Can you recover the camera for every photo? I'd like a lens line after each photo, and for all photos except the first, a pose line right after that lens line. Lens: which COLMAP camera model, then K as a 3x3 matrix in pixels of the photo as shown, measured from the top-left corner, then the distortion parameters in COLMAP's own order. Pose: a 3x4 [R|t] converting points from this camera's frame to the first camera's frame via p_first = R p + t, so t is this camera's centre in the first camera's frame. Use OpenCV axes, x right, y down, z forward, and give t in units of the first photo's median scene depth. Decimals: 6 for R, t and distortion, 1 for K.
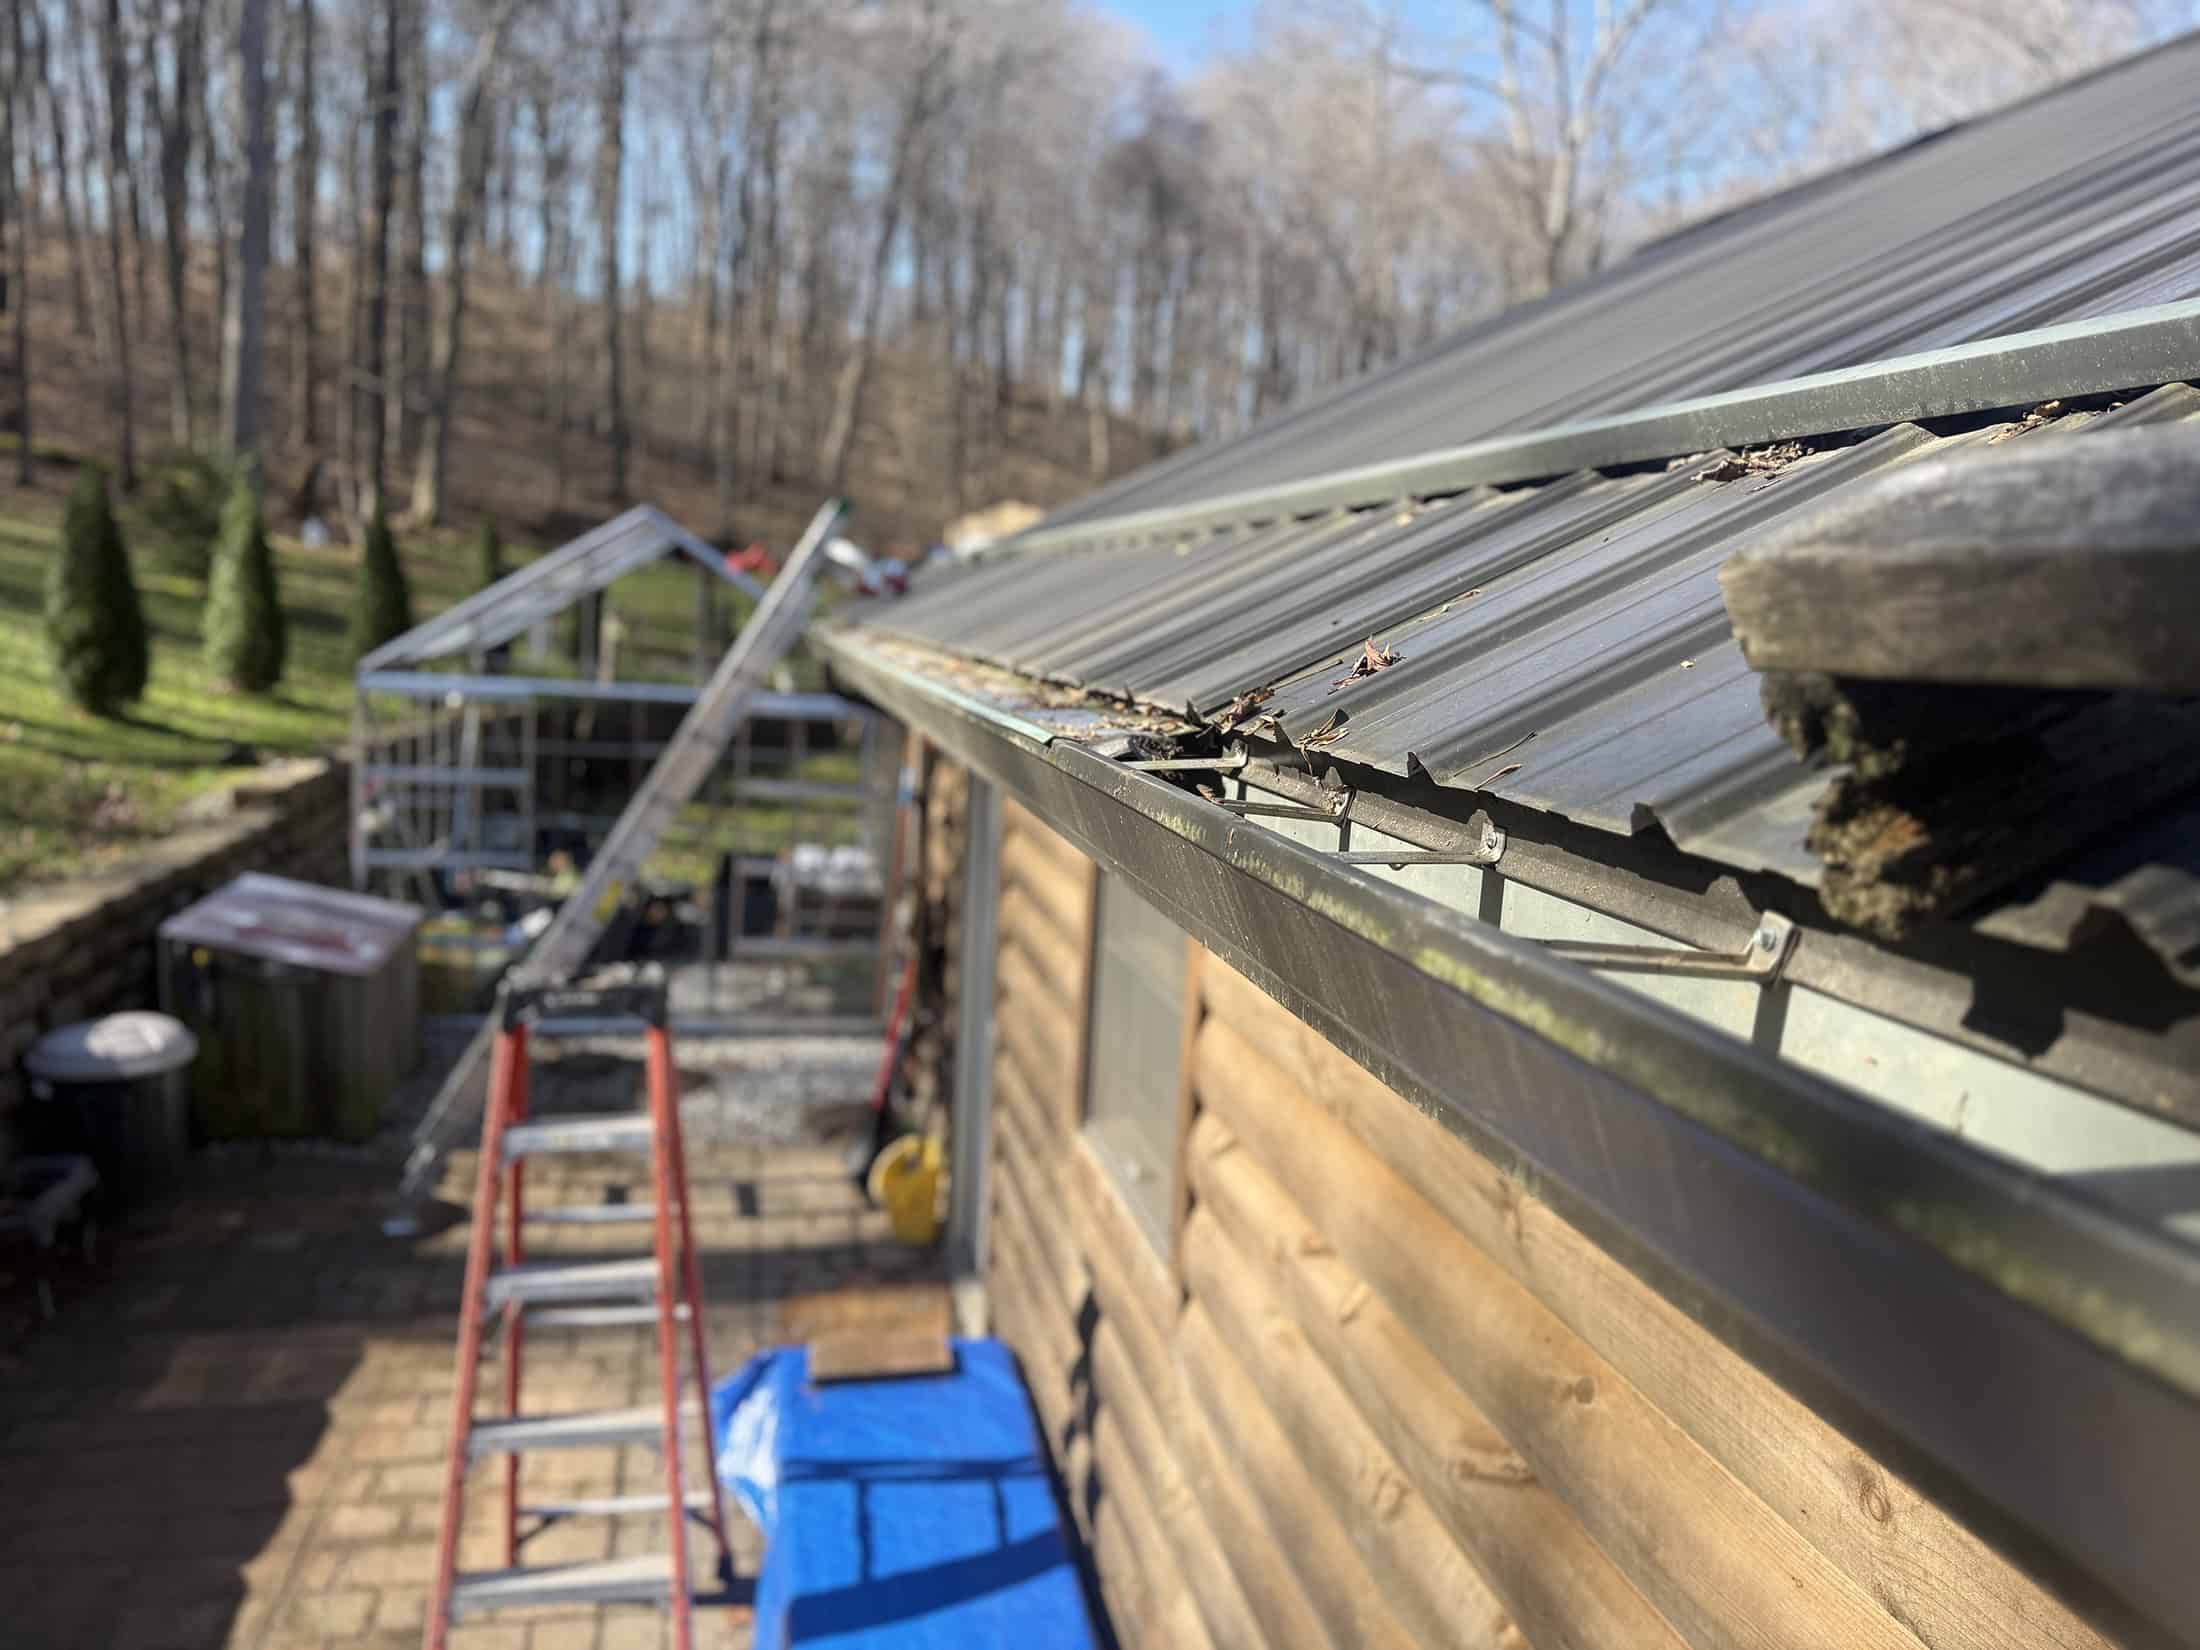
lens RADIAL K [[1563.7, 0, 1130.0], [0, 1563.7, 833.4], [0, 0, 1]] dist [0.091832, -0.158810]
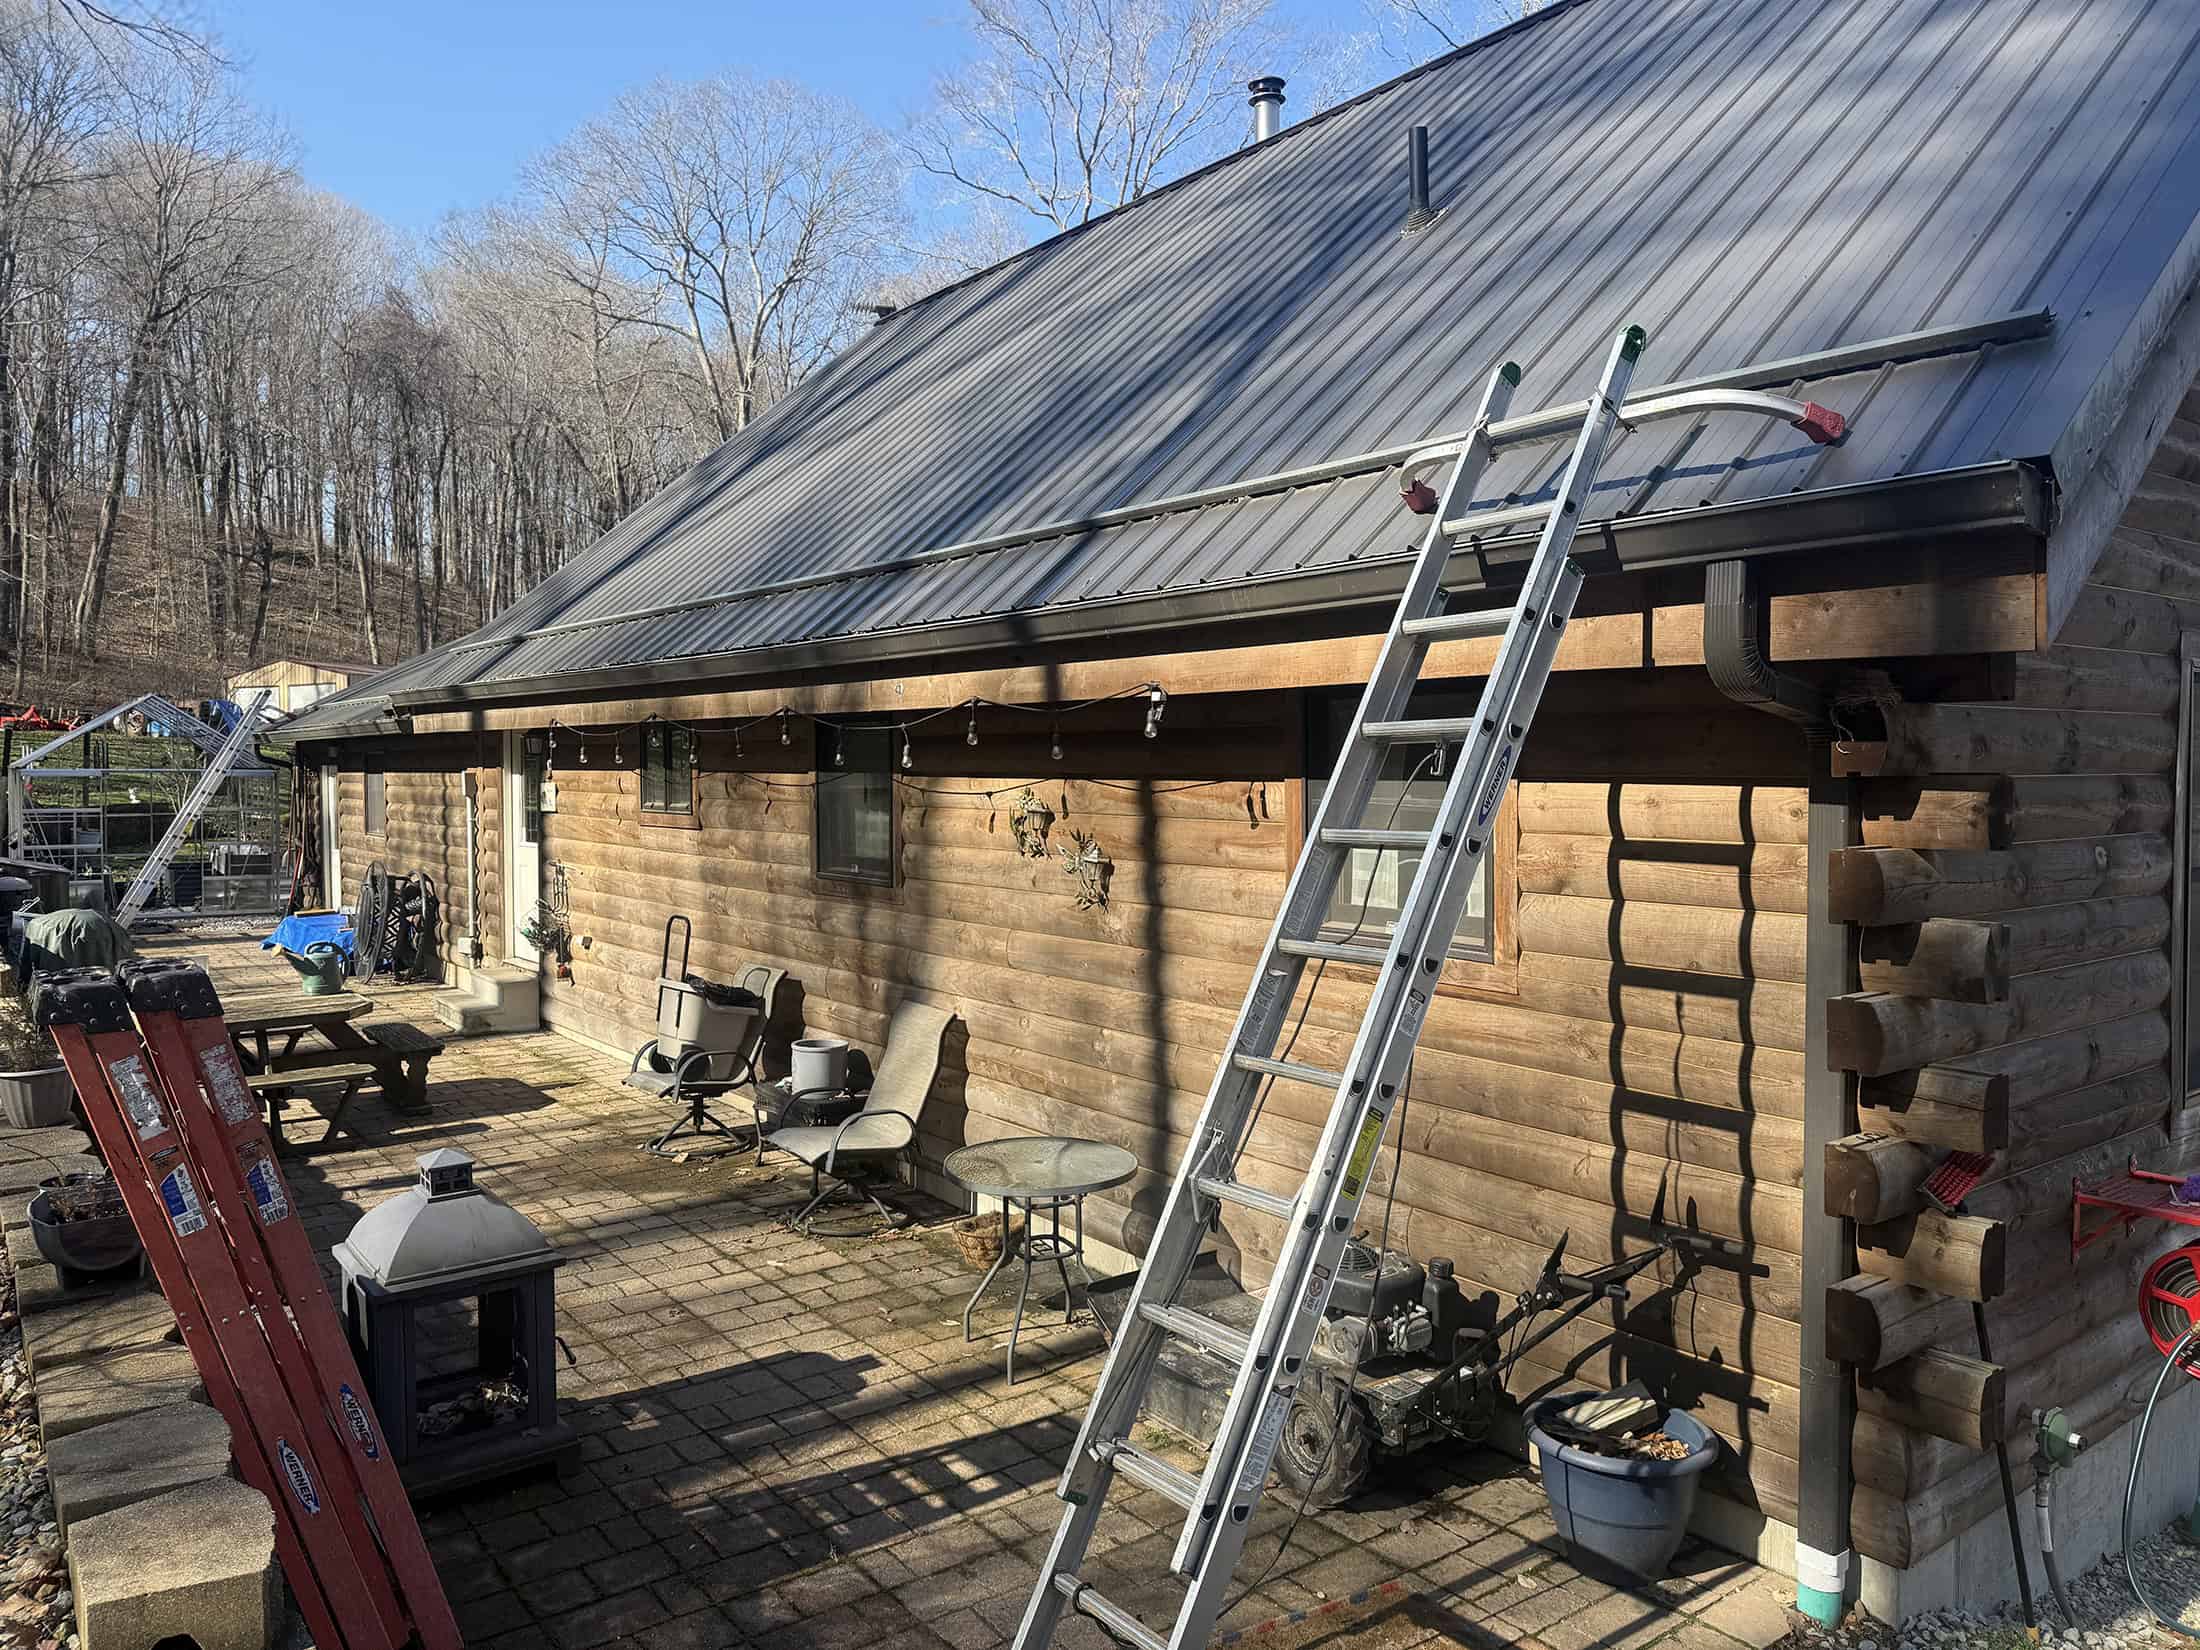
lens RADIAL K [[1553.6, 0, 1141.9], [0, 1553.6, 833.3], [0, 0, 1]] dist [0.092438, -0.150901]
pose [[0.905215, -0.069907, 0.419166, 0.000474], [0.101833, 0.993321, -0.054253, 0.039652], [-0.412573, 0.091795, 0.906287, -0.237823]]
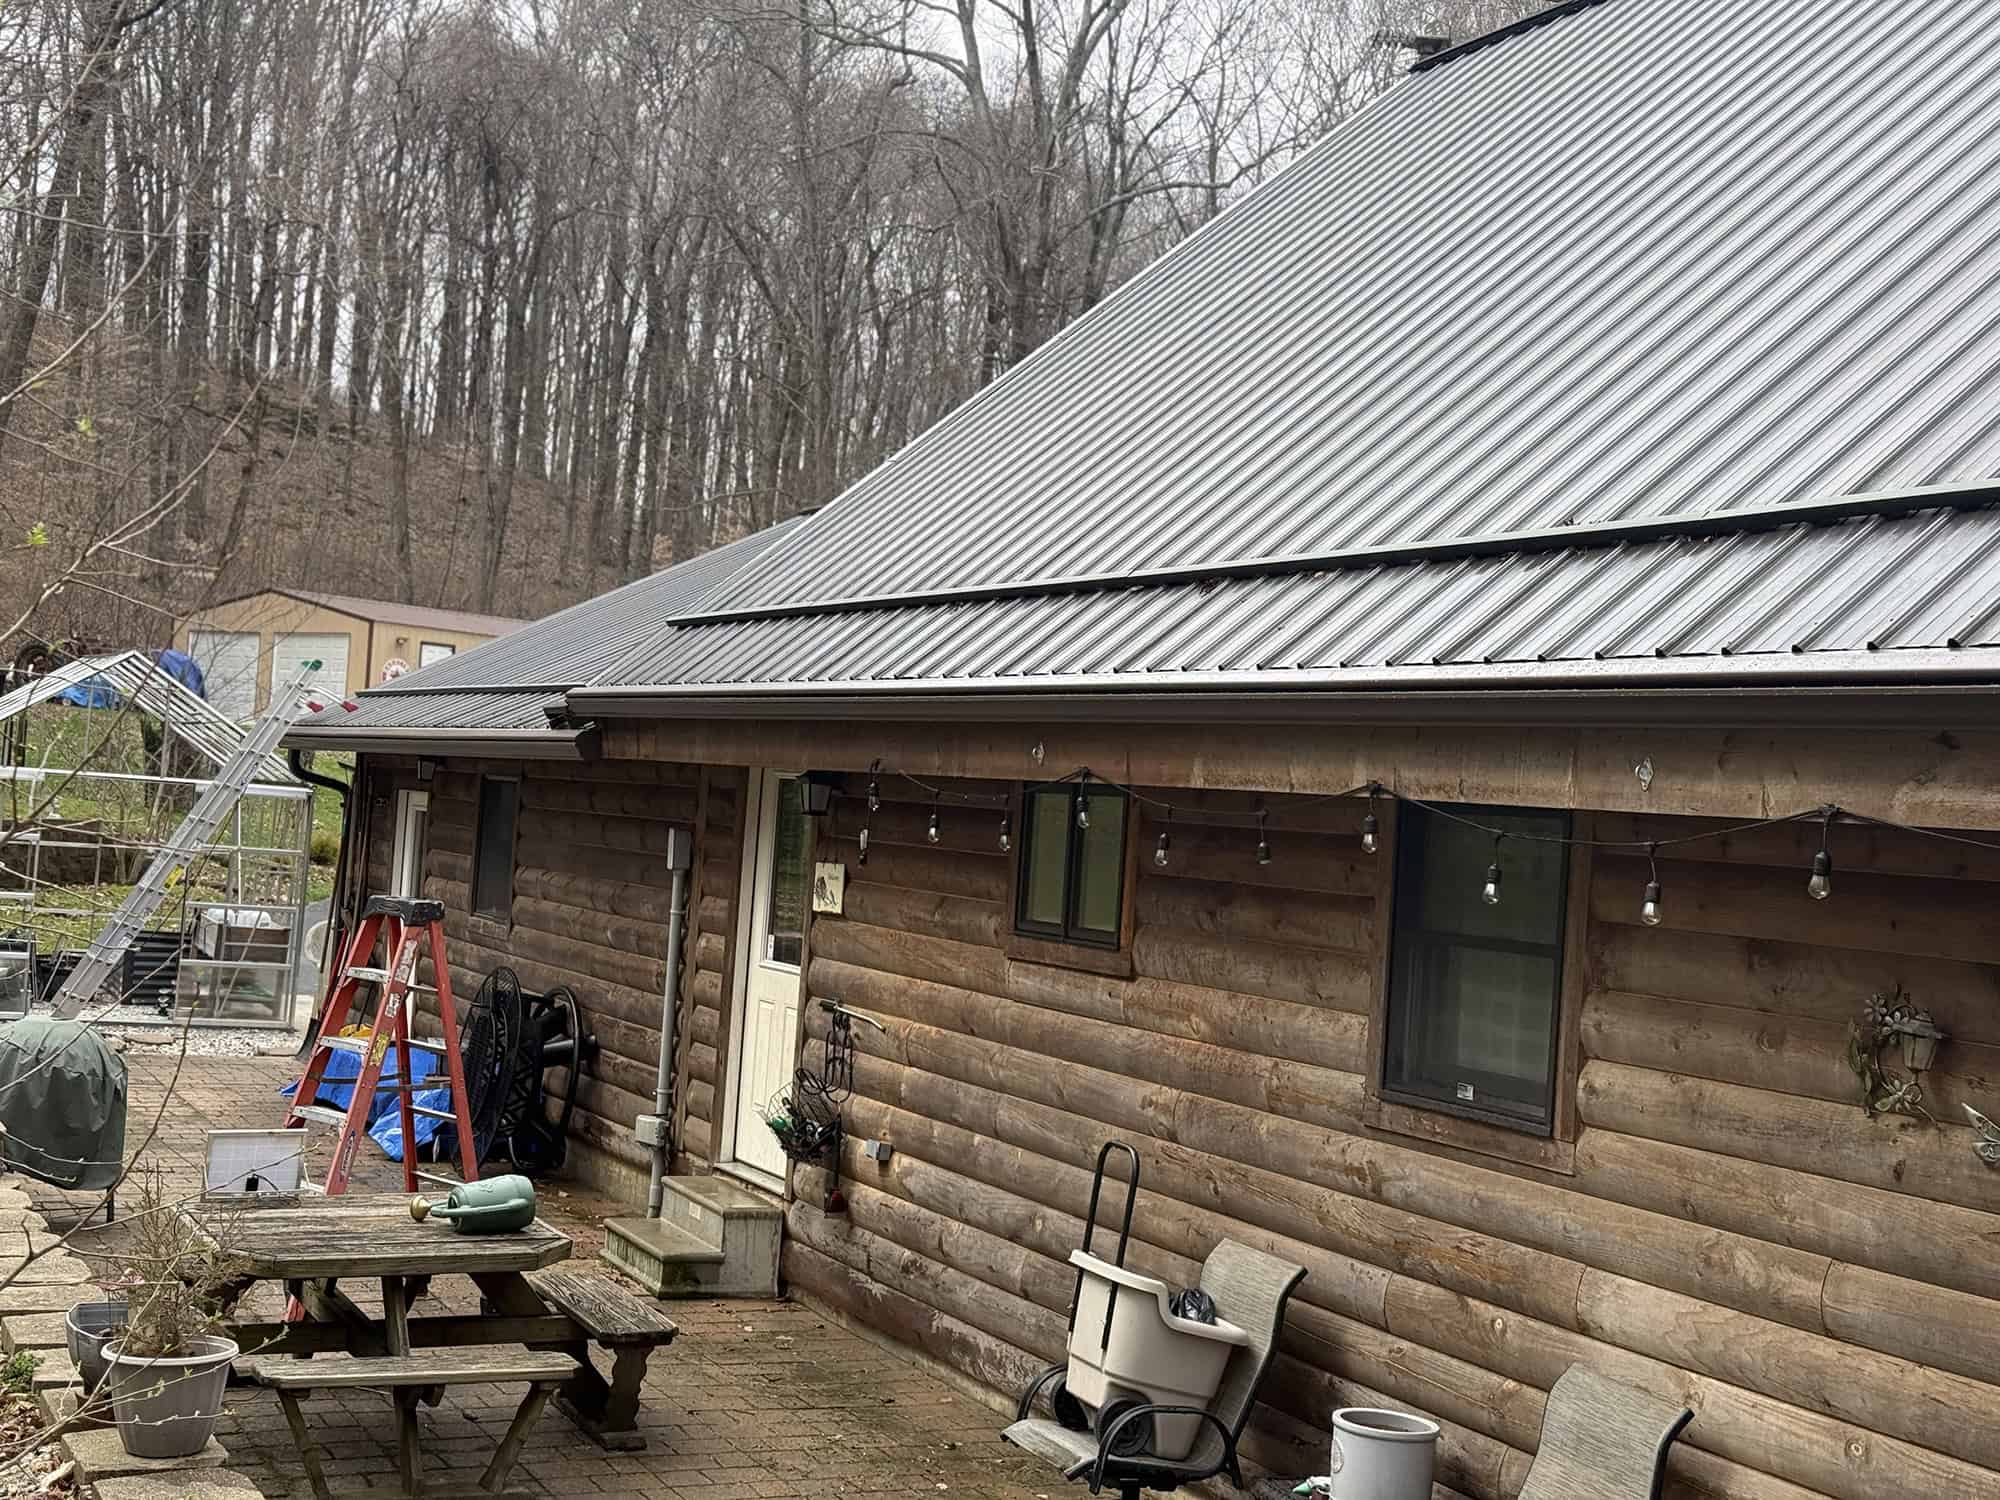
lens RADIAL K [[2827.5, 0, 1000.0], [0, 2827.5, 750.0], [0, 0, 1]] dist [0.185052, -0.284796]
pose [[0.978947, 0.022131, 0.202911, -0.014605], [0.006457, 0.990250, -0.139152, 0.035027], [-0.204012, 0.137533, 0.969259, -0.228891]]
